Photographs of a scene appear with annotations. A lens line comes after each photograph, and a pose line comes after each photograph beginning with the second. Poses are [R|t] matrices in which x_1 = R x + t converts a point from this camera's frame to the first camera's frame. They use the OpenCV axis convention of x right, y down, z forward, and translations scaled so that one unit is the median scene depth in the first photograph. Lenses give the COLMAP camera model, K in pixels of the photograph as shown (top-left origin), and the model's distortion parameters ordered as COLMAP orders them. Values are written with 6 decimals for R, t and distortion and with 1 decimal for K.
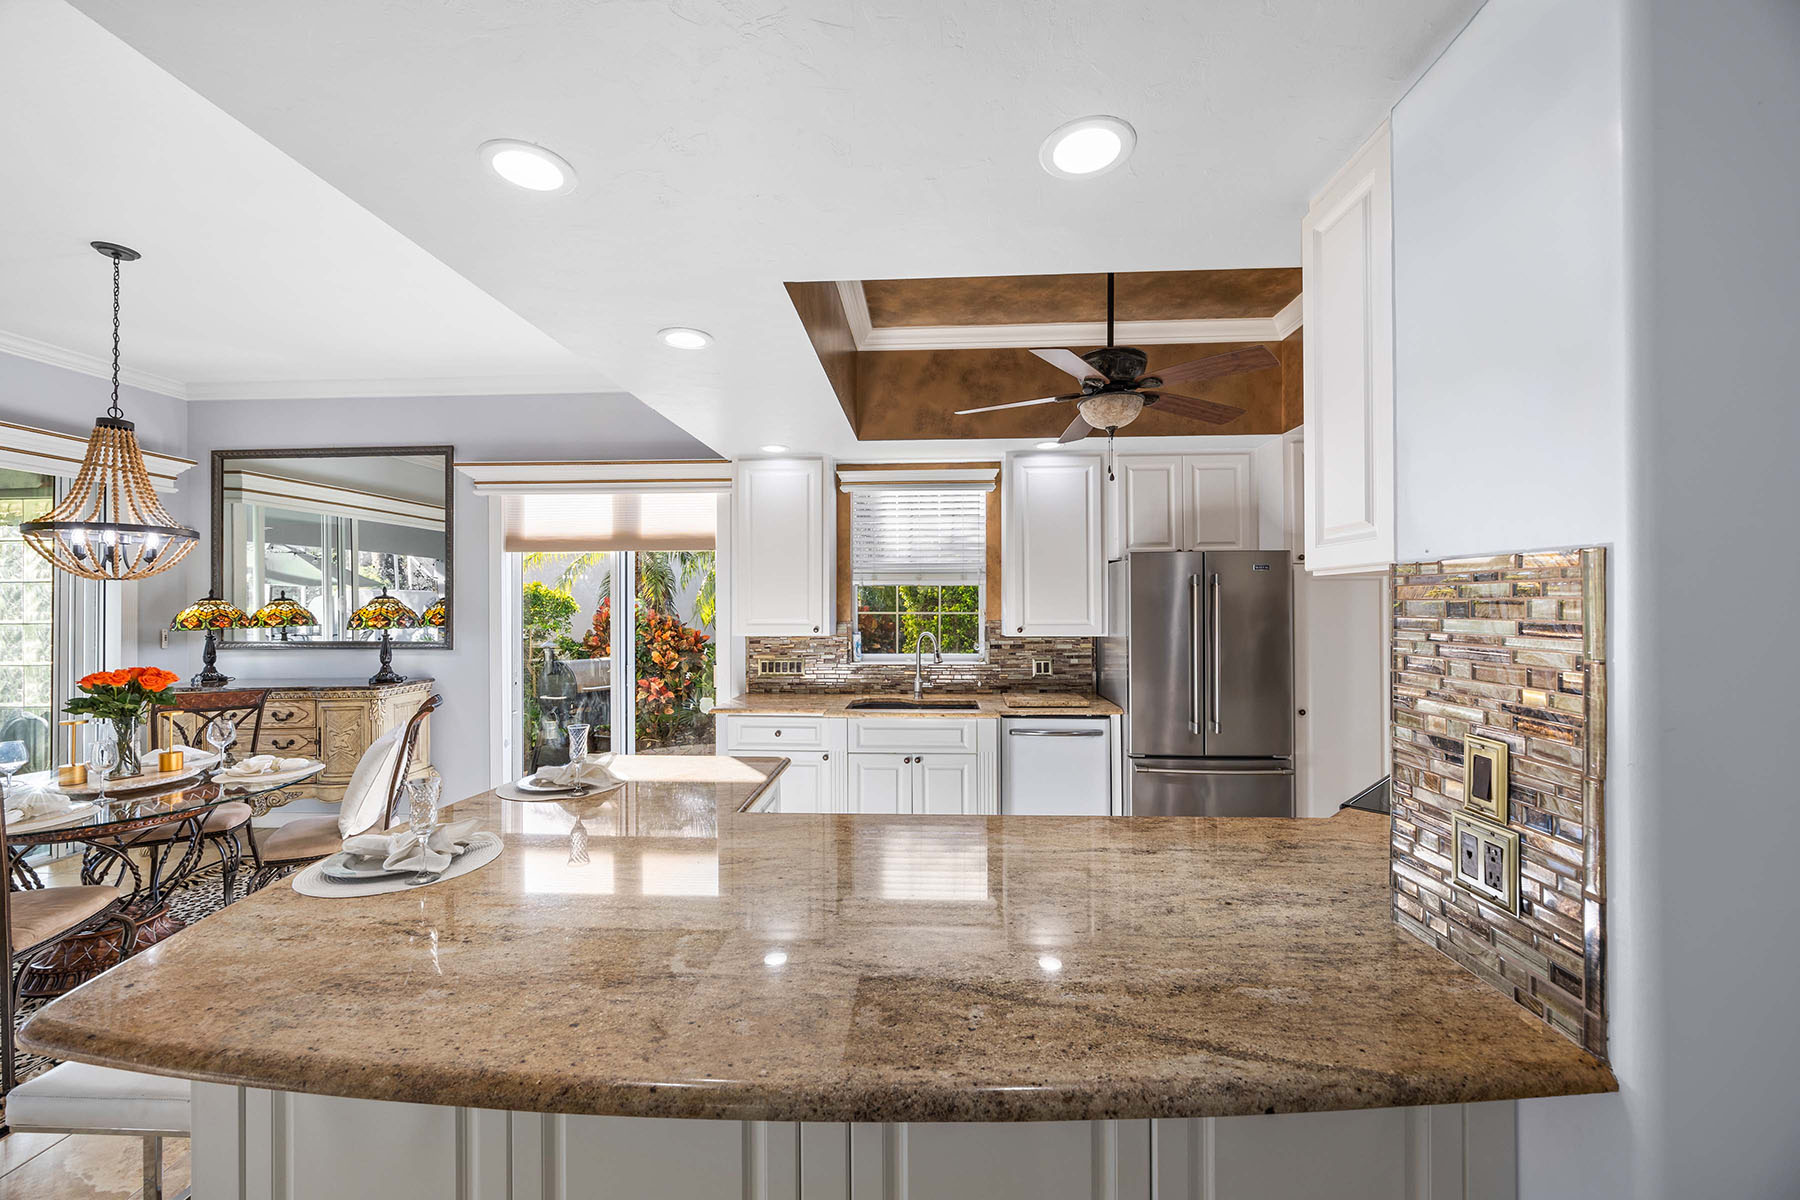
lens RADIAL K [[685.1, 0, 899.5], [0, 685.1, 598.5], [0, 0, 1]] dist [-0.000509, -0.000334]
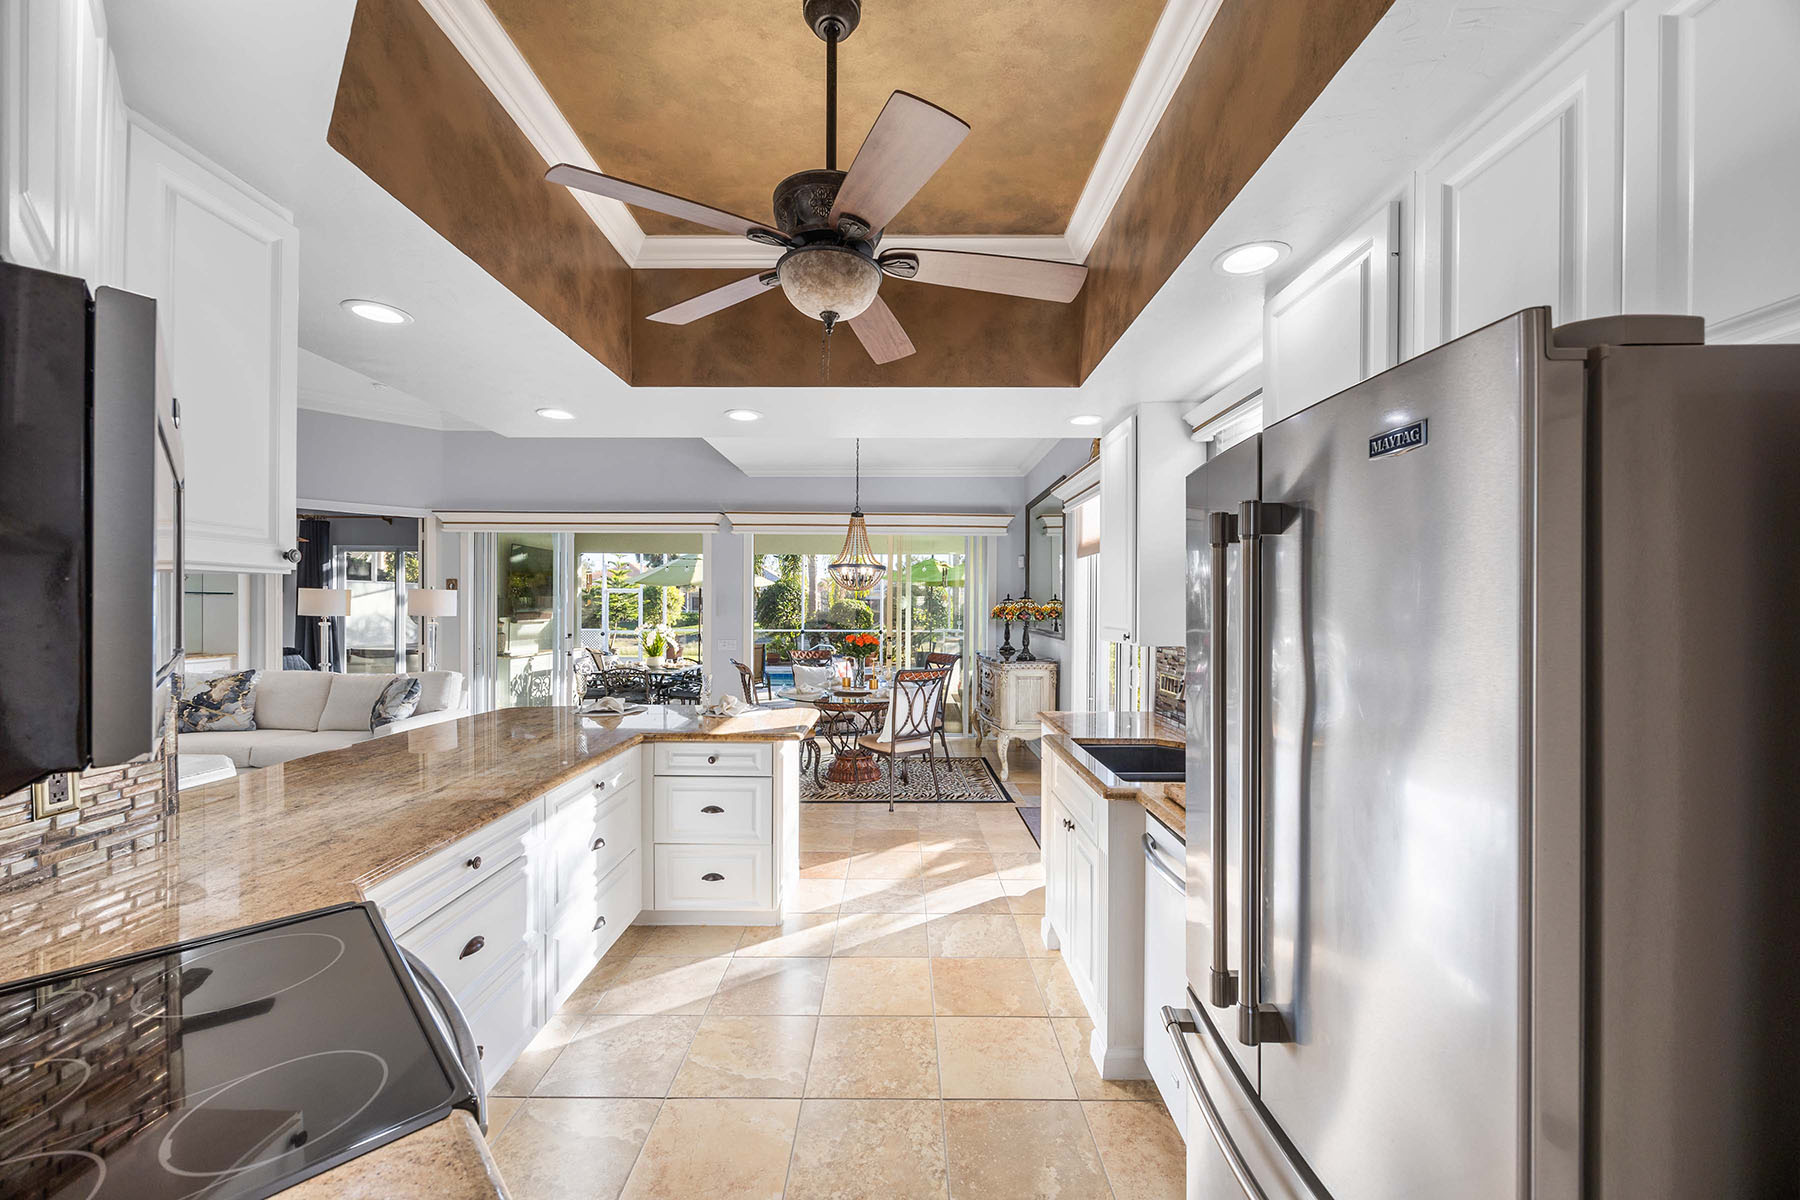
lens RADIAL K [[685.1, 0, 893.3], [0, 685.1, 606.0], [0, 0, 1]] dist [-0.000509, -0.000334]
pose [[0.043021, 0.003825, -0.999067, 0.592879], [0.006329, 0.999972, 0.004101, 0.007731], [0.999054, -0.006499, 0.042996, 0.659828]]
